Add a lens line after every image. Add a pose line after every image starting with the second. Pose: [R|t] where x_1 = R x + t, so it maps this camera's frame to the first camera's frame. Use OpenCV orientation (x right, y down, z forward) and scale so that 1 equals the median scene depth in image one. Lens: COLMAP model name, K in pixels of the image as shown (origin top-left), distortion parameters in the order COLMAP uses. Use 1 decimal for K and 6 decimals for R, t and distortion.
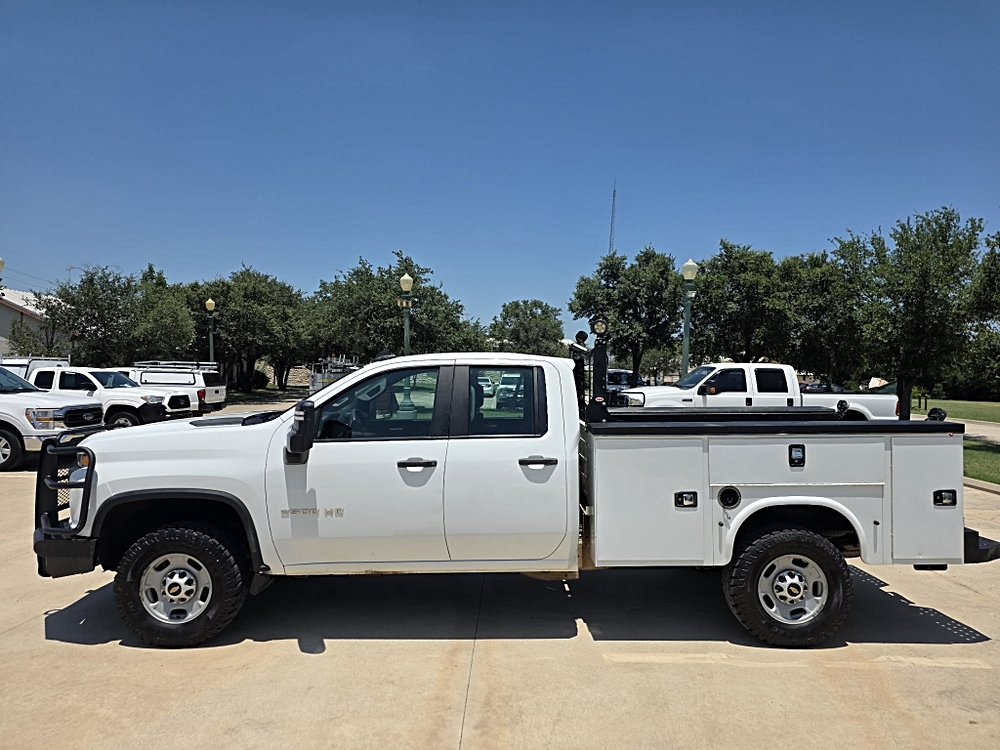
lens RADIAL K [[663.5, 0, 509.3], [0, 663.5, 380.5], [0, 0, 1]] dist [0.058580, -0.040778]
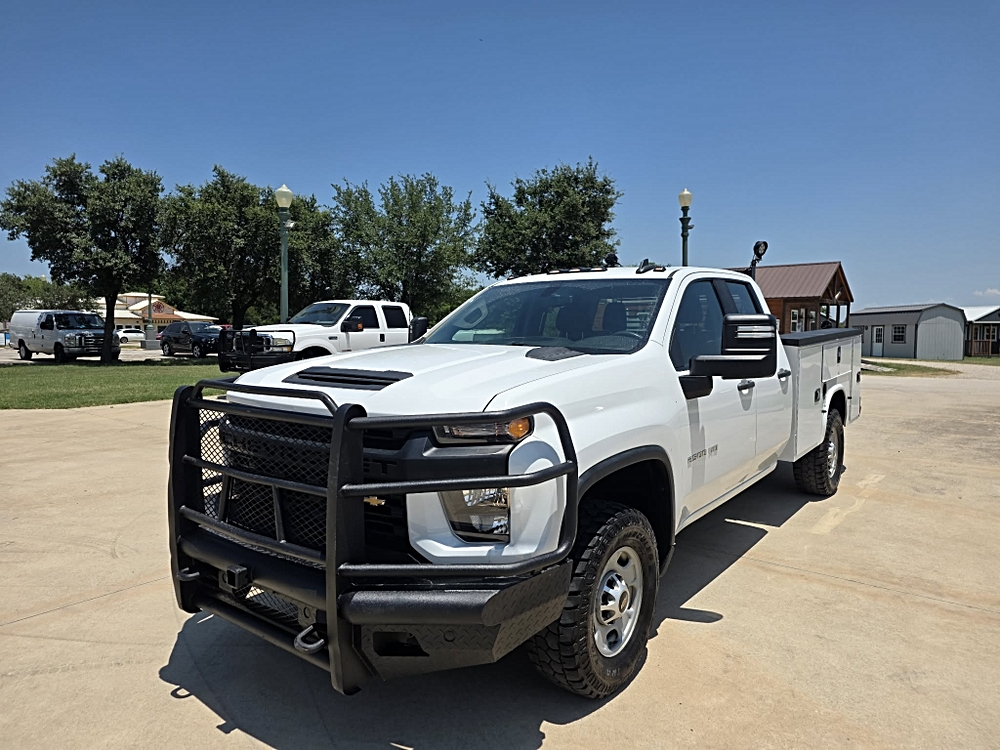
lens RADIAL K [[663.5, 0, 515.6], [0, 663.5, 375.1], [0, 0, 1]] dist [0.058580, -0.040778]
pose [[0.614189, -0.072235, 0.785846, -0.184087], [0.014940, 0.996688, 0.079938, 0.005931], [-0.789017, -0.037357, 0.613234, 0.119454]]
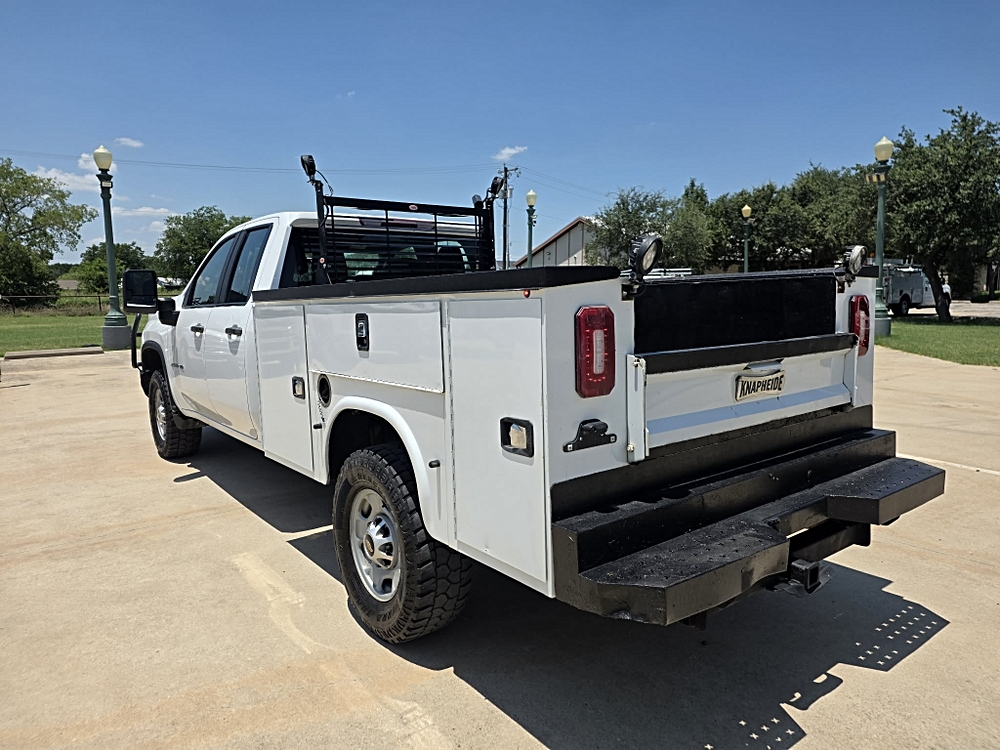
lens RADIAL K [[663.5, 0, 499.6], [0, 663.5, 368.1], [0, 0, 1]] dist [0.058580, -0.040778]
pose [[0.598202, 0.072796, -0.798032, 0.172880], [0.013209, 0.994834, 0.100650, 0.015130], [0.801237, -0.070750, 0.594150, 0.130179]]
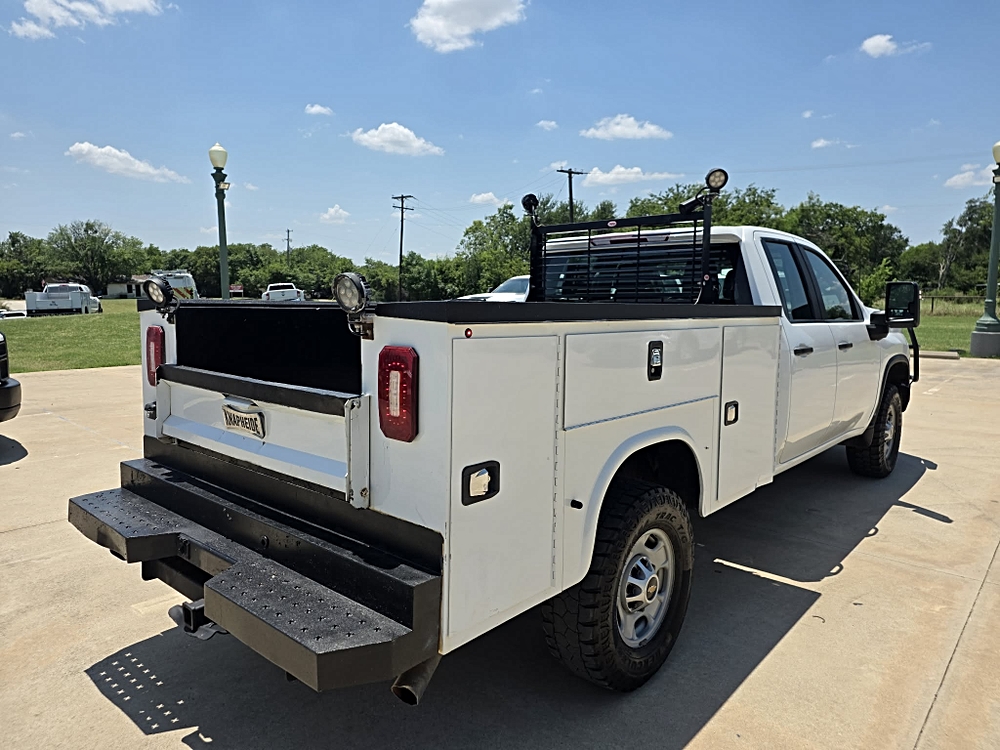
lens RADIAL K [[663.5, 0, 504.8], [0, 663.5, 368.9], [0, 0, 1]] dist [0.058580, -0.040778]
pose [[-0.669435, 0.068860, -0.739672, 0.163555], [-0.016344, 0.994088, 0.107336, 0.009822], [0.742691, 0.083944, -0.664352, 0.302505]]
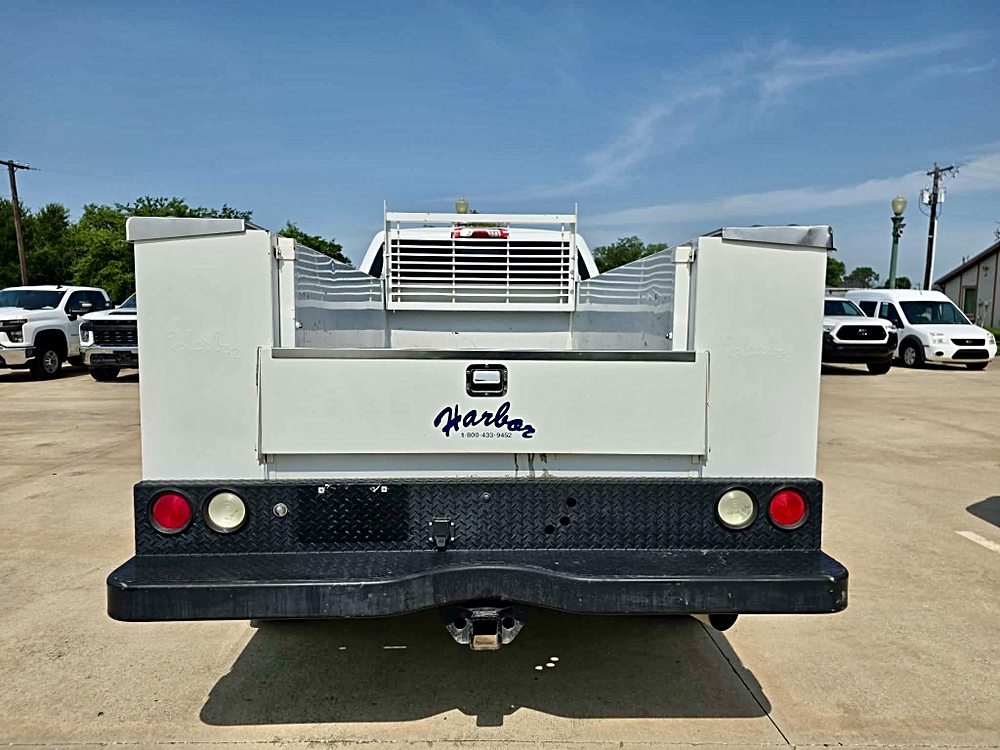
lens RADIAL K [[663.5, 0, 497.4], [0, 663.5, 379.9], [0, 0, 1]] dist [0.058580, -0.040778]
pose [[0.014645, 0.081220, -0.996589, 0.234445], [-0.009182, 0.996664, 0.081091, 0.018869], [0.999851, 0.007964, 0.015342, 0.254350]]
